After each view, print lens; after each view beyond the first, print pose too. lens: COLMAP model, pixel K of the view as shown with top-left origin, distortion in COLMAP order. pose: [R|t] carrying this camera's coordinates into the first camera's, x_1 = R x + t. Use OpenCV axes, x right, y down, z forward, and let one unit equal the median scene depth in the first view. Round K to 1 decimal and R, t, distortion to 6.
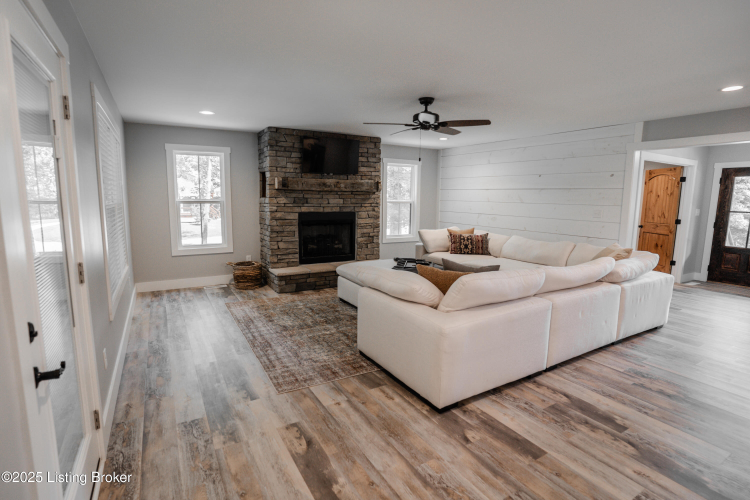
lens RADIAL K [[373.7, 0, 375.0], [0, 373.7, 250.0], [0, 0, 1]] dist [-0.077415, 0.037013]
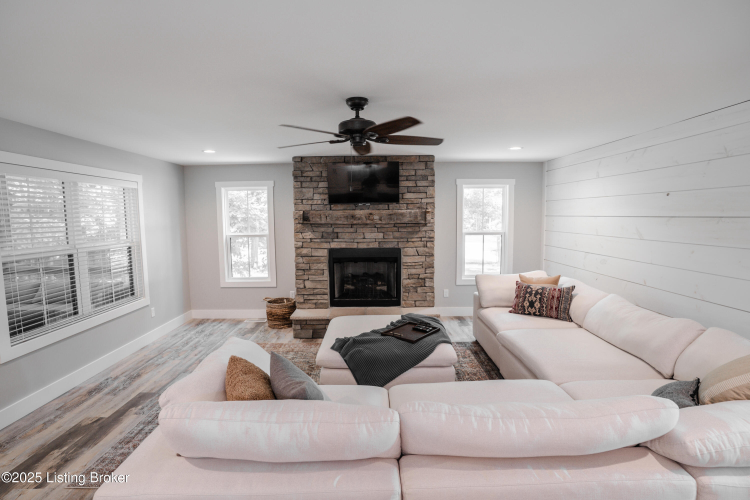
lens RADIAL K [[373.7, 0, 375.0], [0, 373.7, 250.0], [0, 0, 1]] dist [-0.077415, 0.037013]
pose [[0.864576, 0.025245, -0.501867, 0.333459], [-0.050540, 0.998042, -0.036862, -0.068974], [0.499954, 0.057234, 0.864159, 0.280341]]
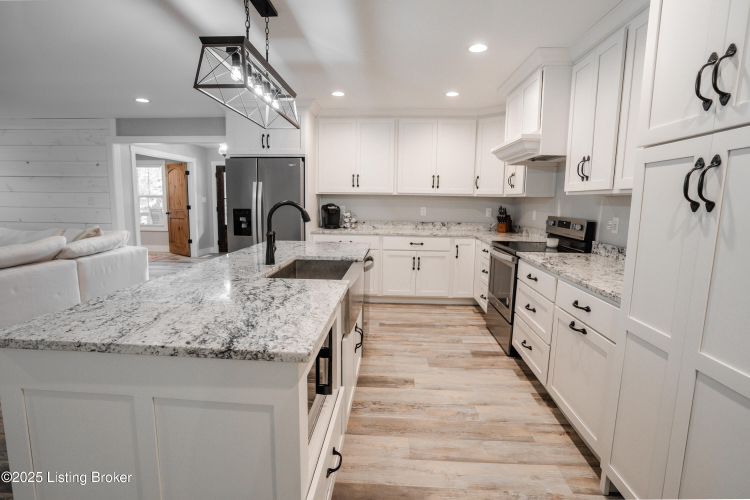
lens RADIAL K [[373.7, 0, 375.0], [0, 373.7, 250.0], [0, 0, 1]] dist [-0.077415, 0.037013]
pose [[0.553953, -0.113785, 0.824736, 0.159807], [0.105170, 0.992245, 0.066255, 0.052660], [-0.825879, 0.050036, 0.561623, -0.232679]]
